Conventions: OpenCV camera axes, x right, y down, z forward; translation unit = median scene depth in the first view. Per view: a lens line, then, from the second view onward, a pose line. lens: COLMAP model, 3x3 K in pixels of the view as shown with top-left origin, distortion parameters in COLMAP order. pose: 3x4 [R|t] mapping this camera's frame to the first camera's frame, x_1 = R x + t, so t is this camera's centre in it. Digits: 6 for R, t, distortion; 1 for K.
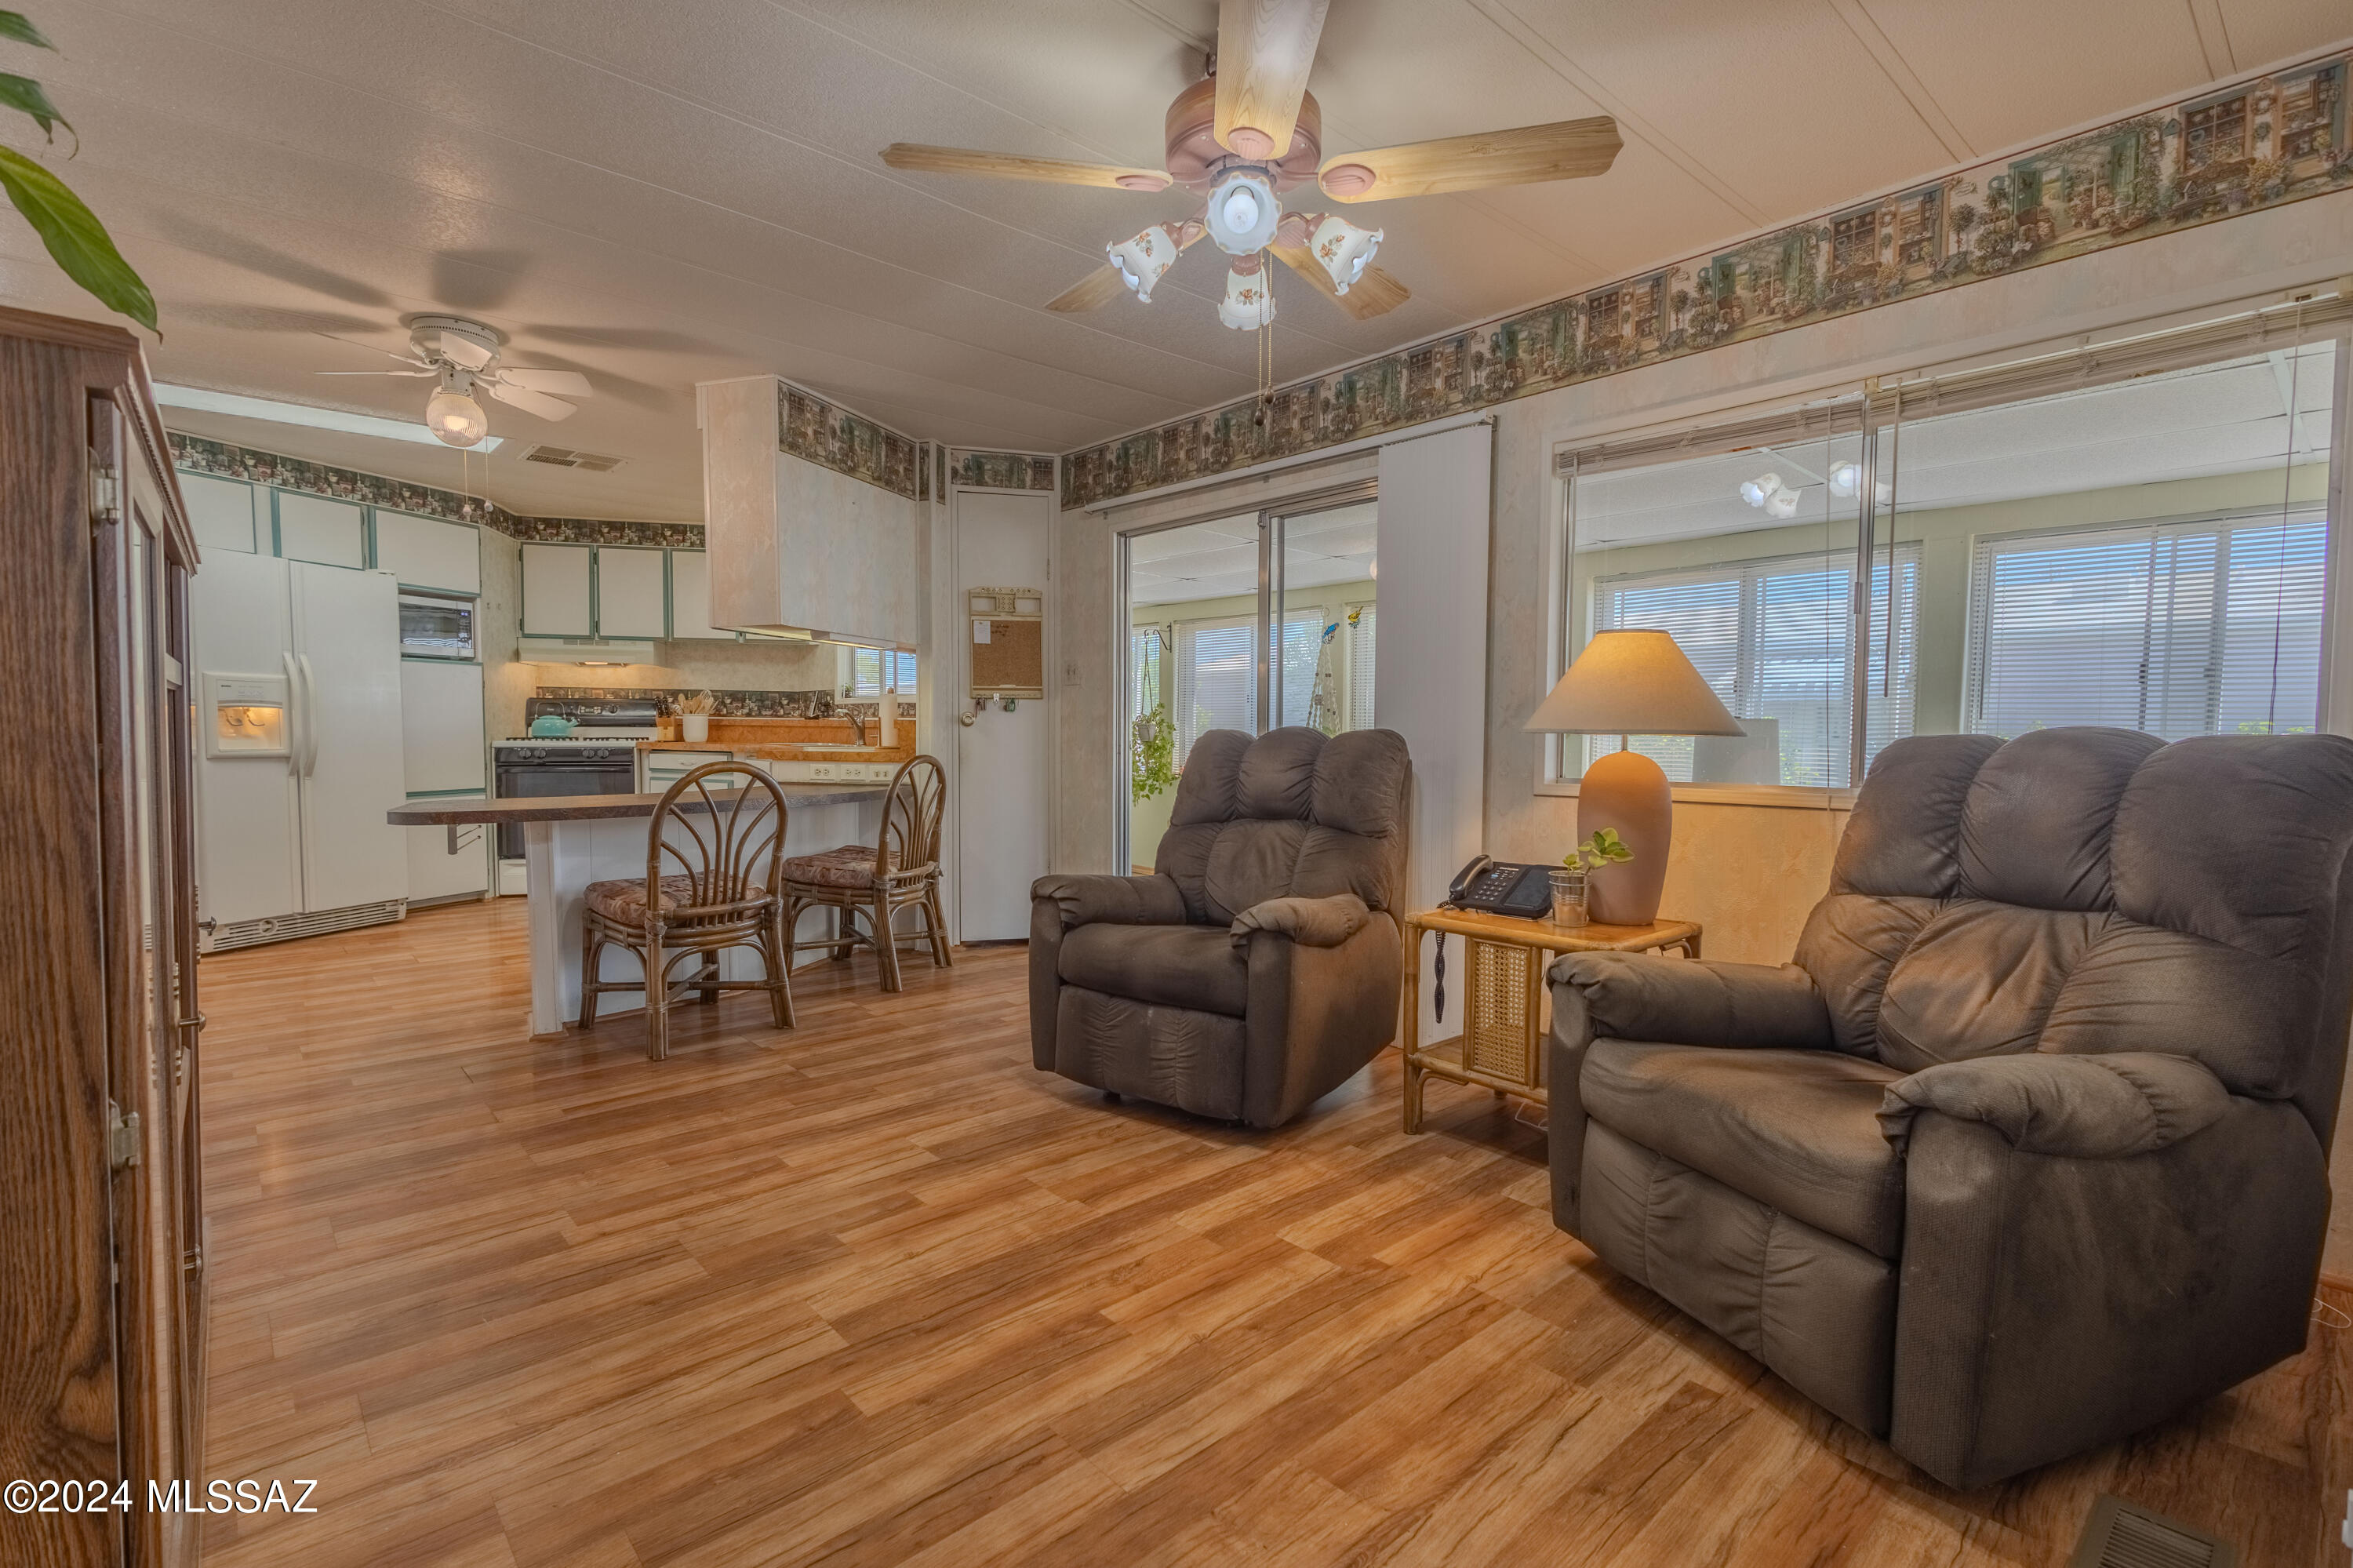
lens RADIAL K [[1076.1, 0, 1170.1], [0, 1076.1, 776.1], [0, 0, 1]] dist [0.008910, -0.001558]
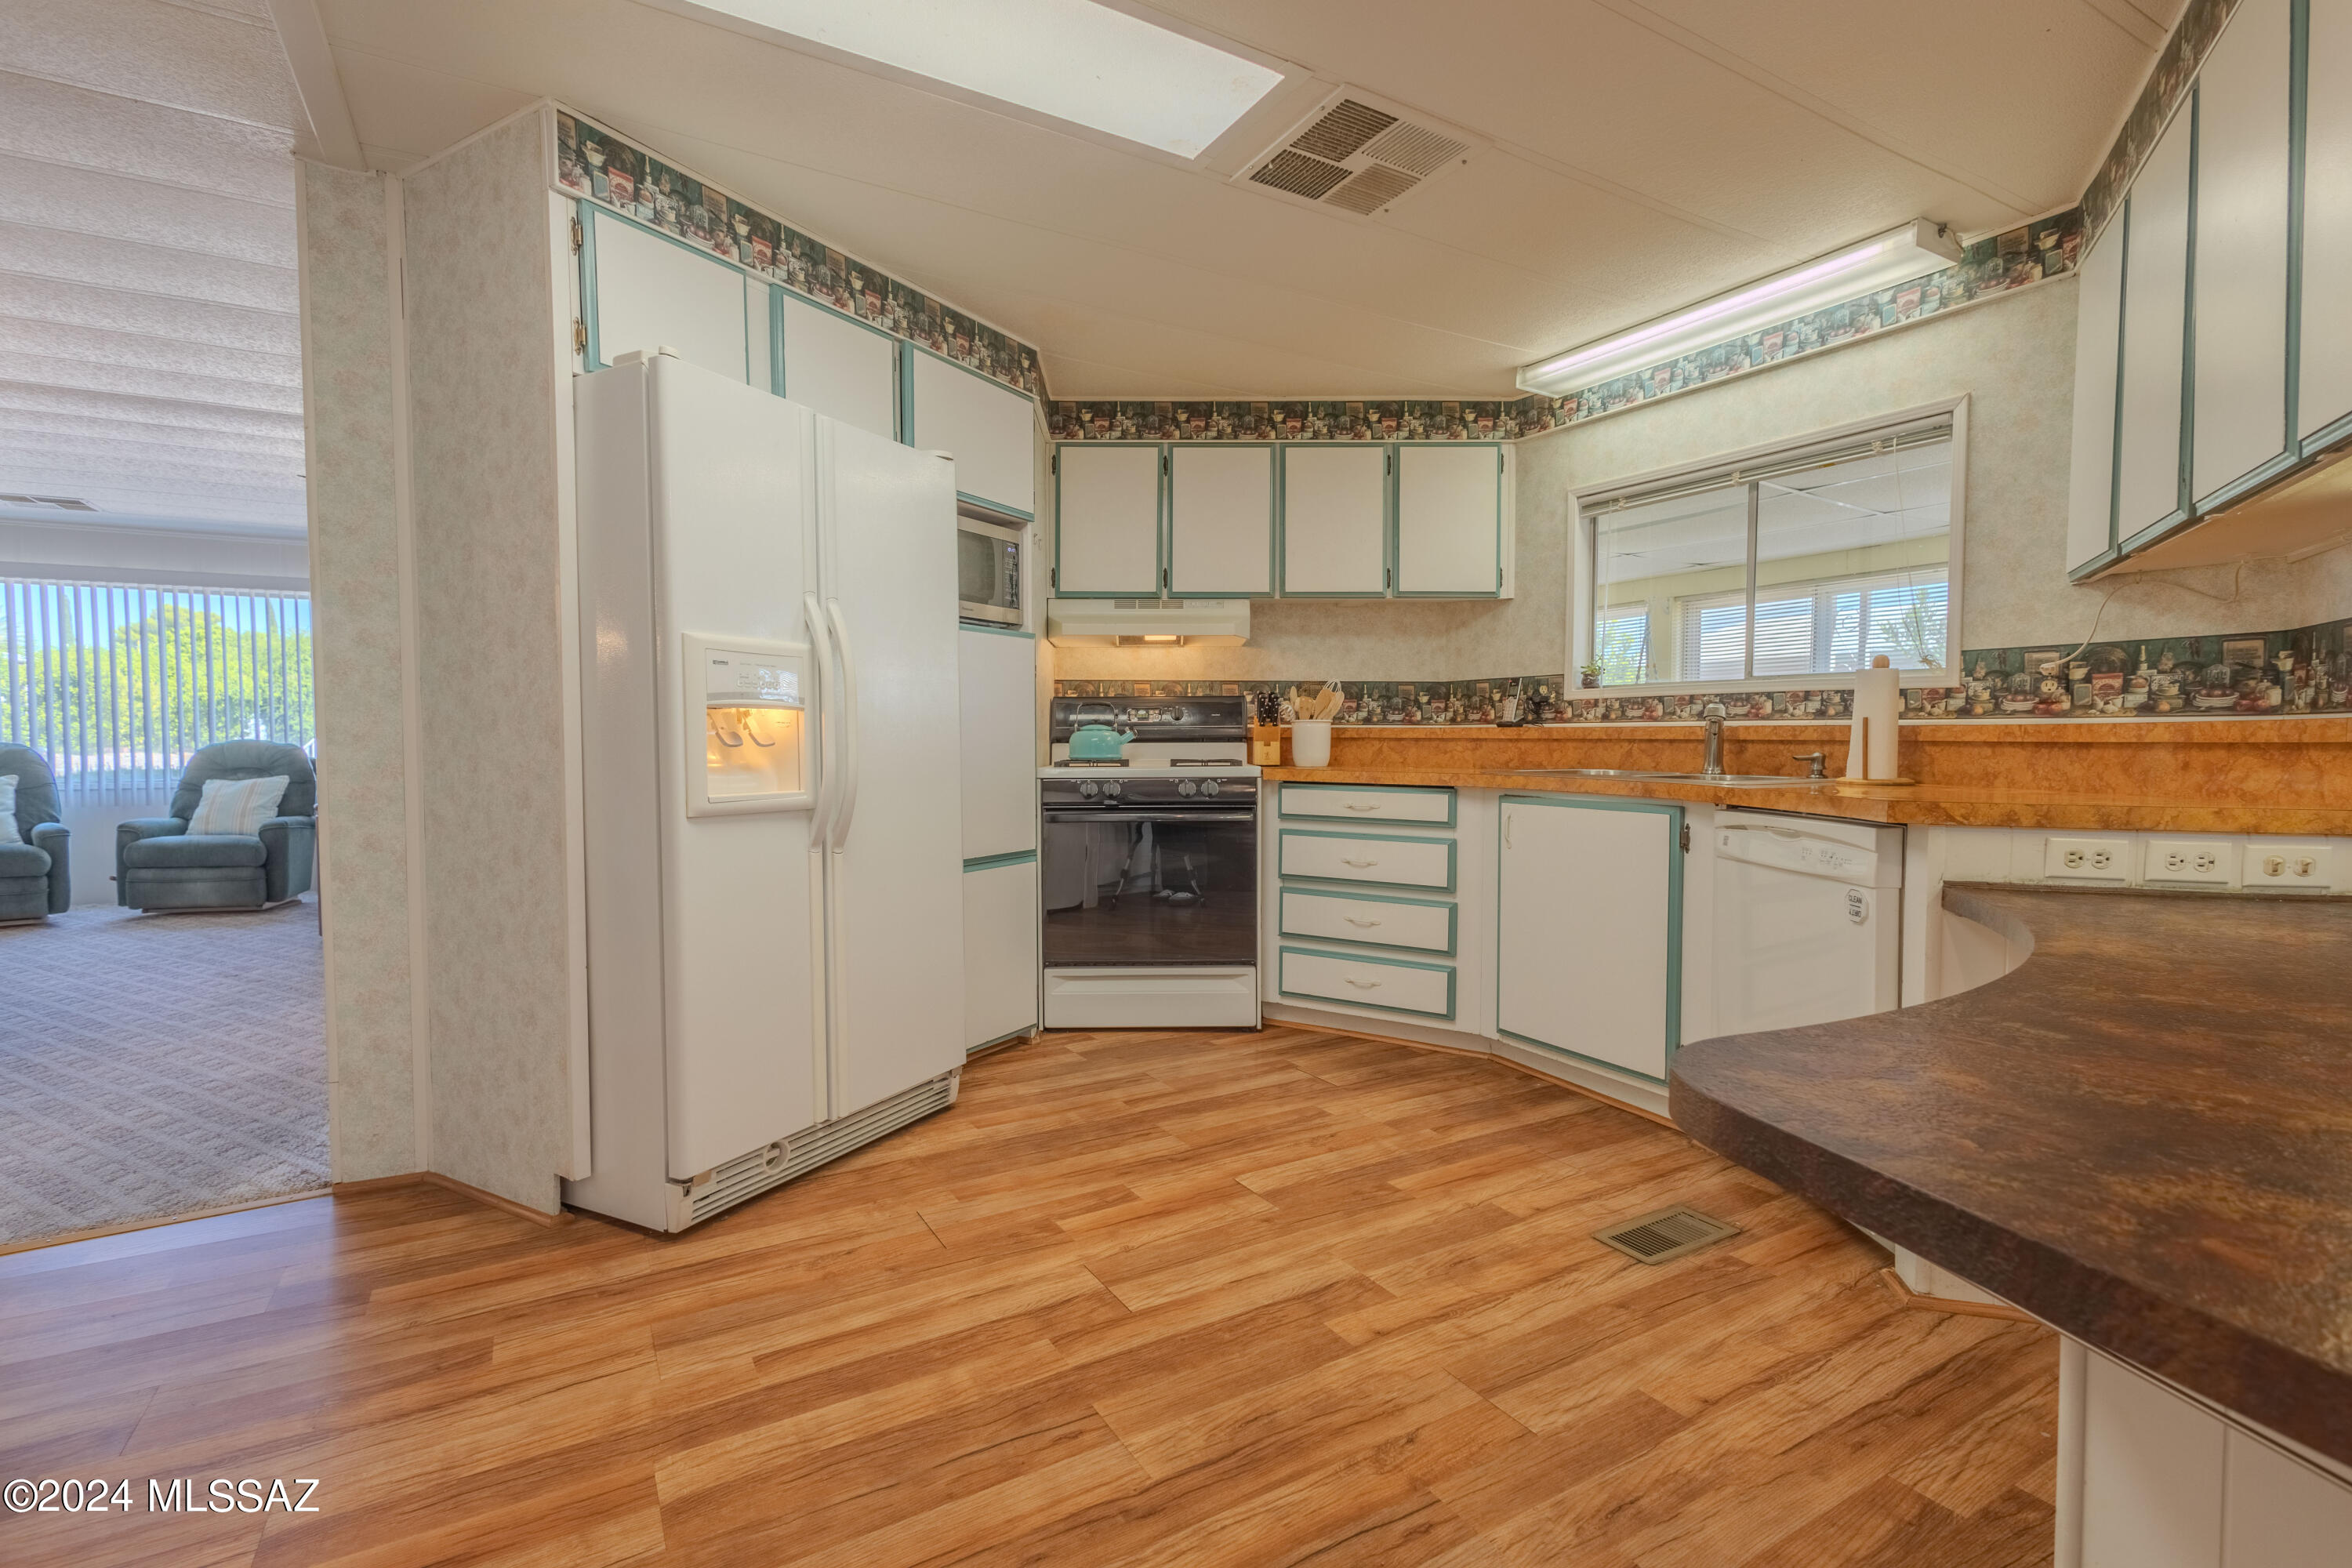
lens RADIAL K [[1075.6, 0, 1156.6], [0, 1075.6, 779.7], [0, 0, 1]] dist [0.008910, -0.001558]
pose [[0.977470, 0.000018, -0.211076, -0.978925], [-0.001046, 0.999988, -0.004759, -0.051715], [0.211074, 0.004872, 0.977458, 0.970777]]
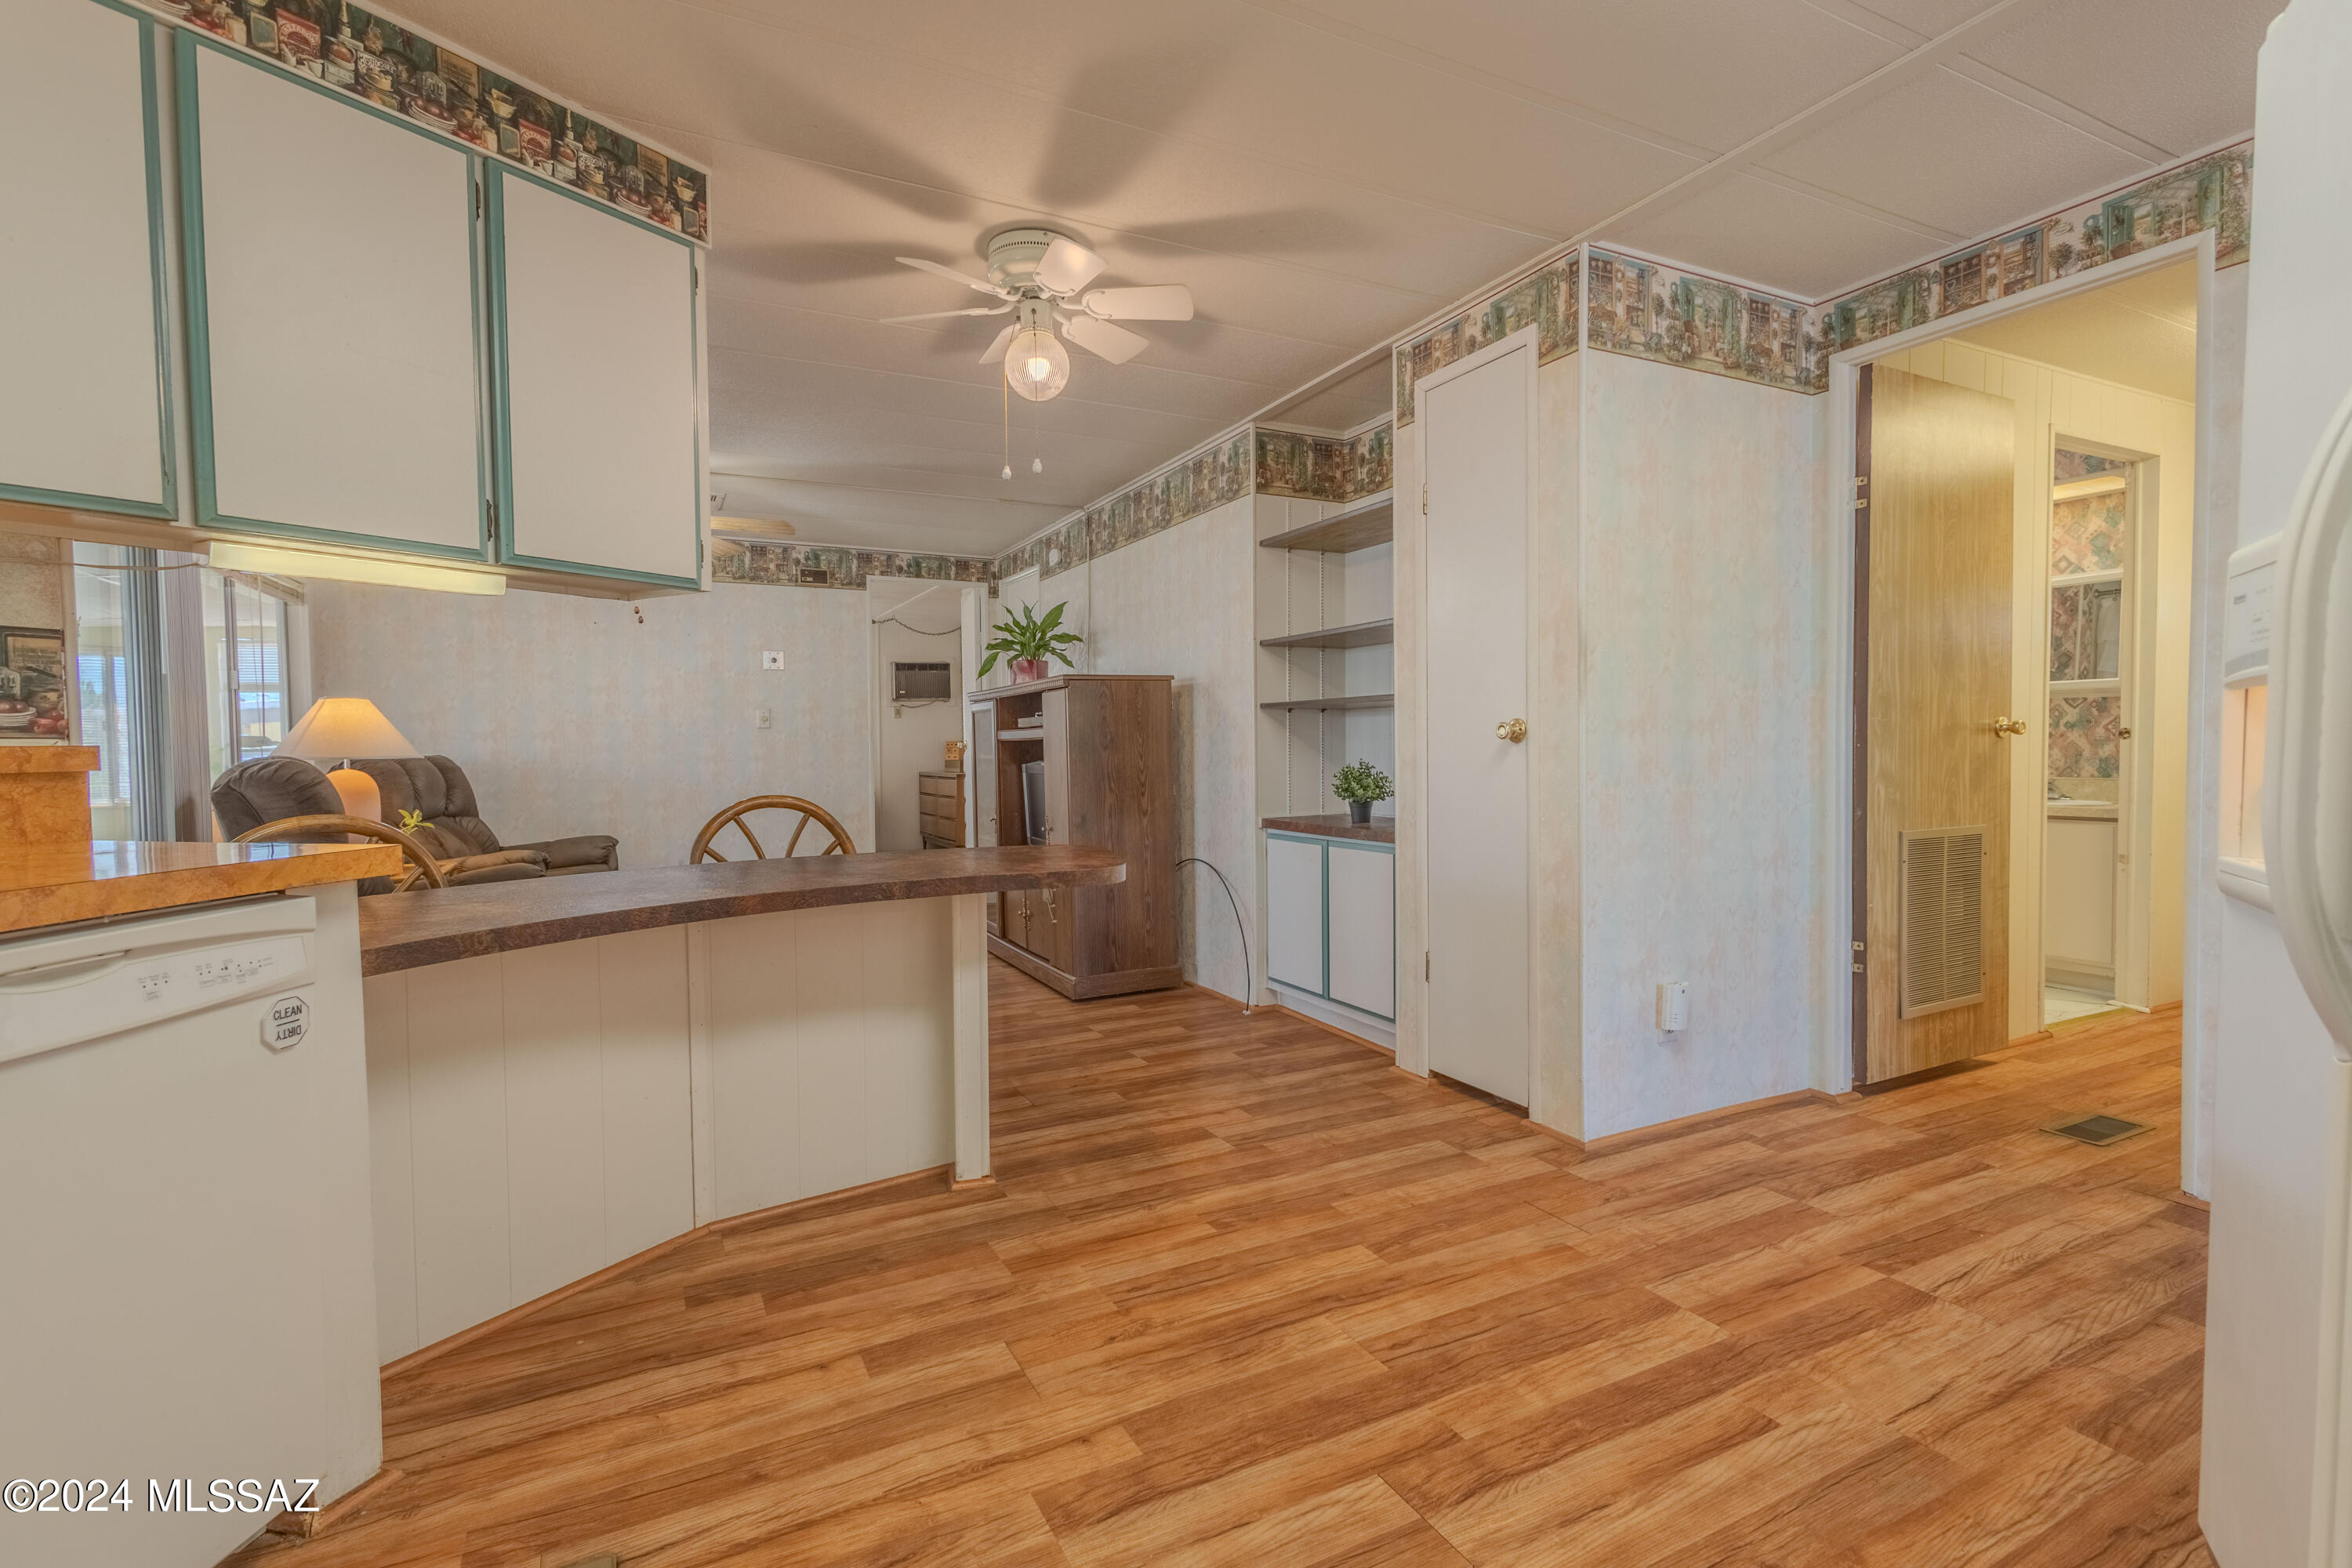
lens RADIAL K [[1075.6, 0, 1184.7], [0, 1075.6, 787.0], [0, 0, 1]] dist [0.008910, -0.001558]
pose [[-0.968014, -0.006790, 0.250804, -1.176447], [0.014543, 0.996435, 0.083106, -0.108819], [-0.250474, 0.084095, -0.964464, 2.145278]]
